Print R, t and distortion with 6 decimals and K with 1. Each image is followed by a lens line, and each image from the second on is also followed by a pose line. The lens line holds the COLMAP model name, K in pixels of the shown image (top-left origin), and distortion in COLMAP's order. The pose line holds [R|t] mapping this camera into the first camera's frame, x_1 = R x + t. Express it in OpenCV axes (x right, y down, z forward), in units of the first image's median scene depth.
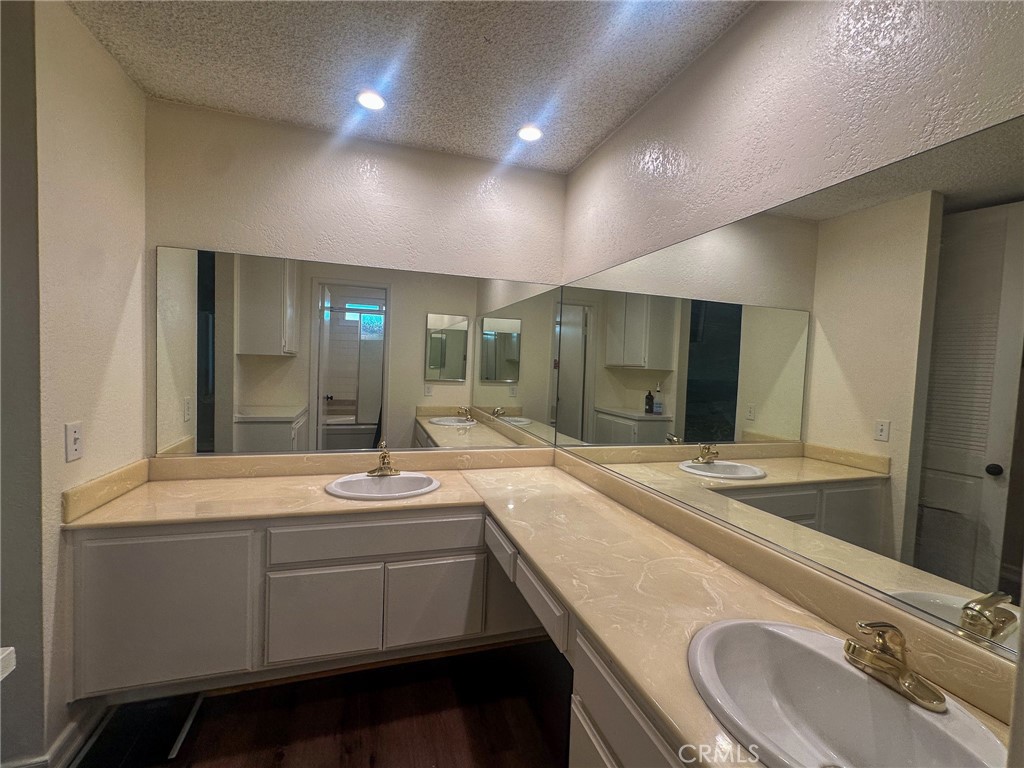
lens RADIAL K [[440.6, 0, 511.1], [0, 440.6, 378.5], [0, 0, 1]] dist [-0.003683, -0.000751]
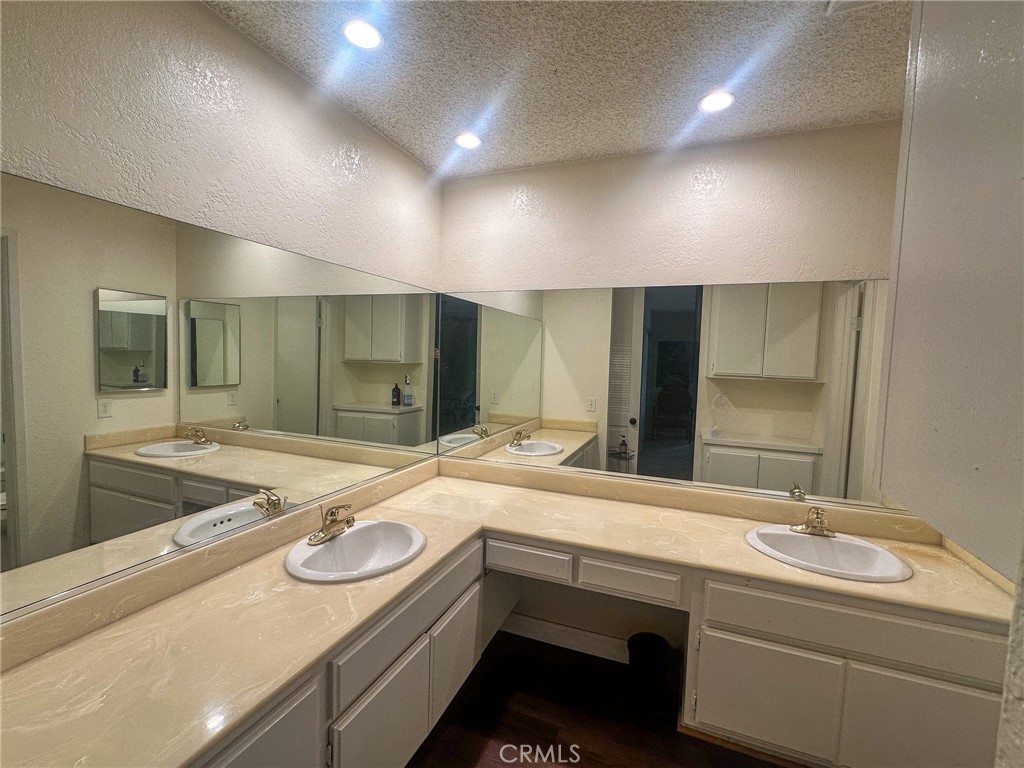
lens RADIAL K [[440.6, 0, 515.5], [0, 440.6, 384.7], [0, 0, 1]] dist [-0.003683, -0.000751]
pose [[0.638768, -0.068289, 0.766363, -0.314711], [0.017728, 0.997095, 0.074073, -0.044006], [-0.769195, -0.033729, 0.638123, 0.140129]]
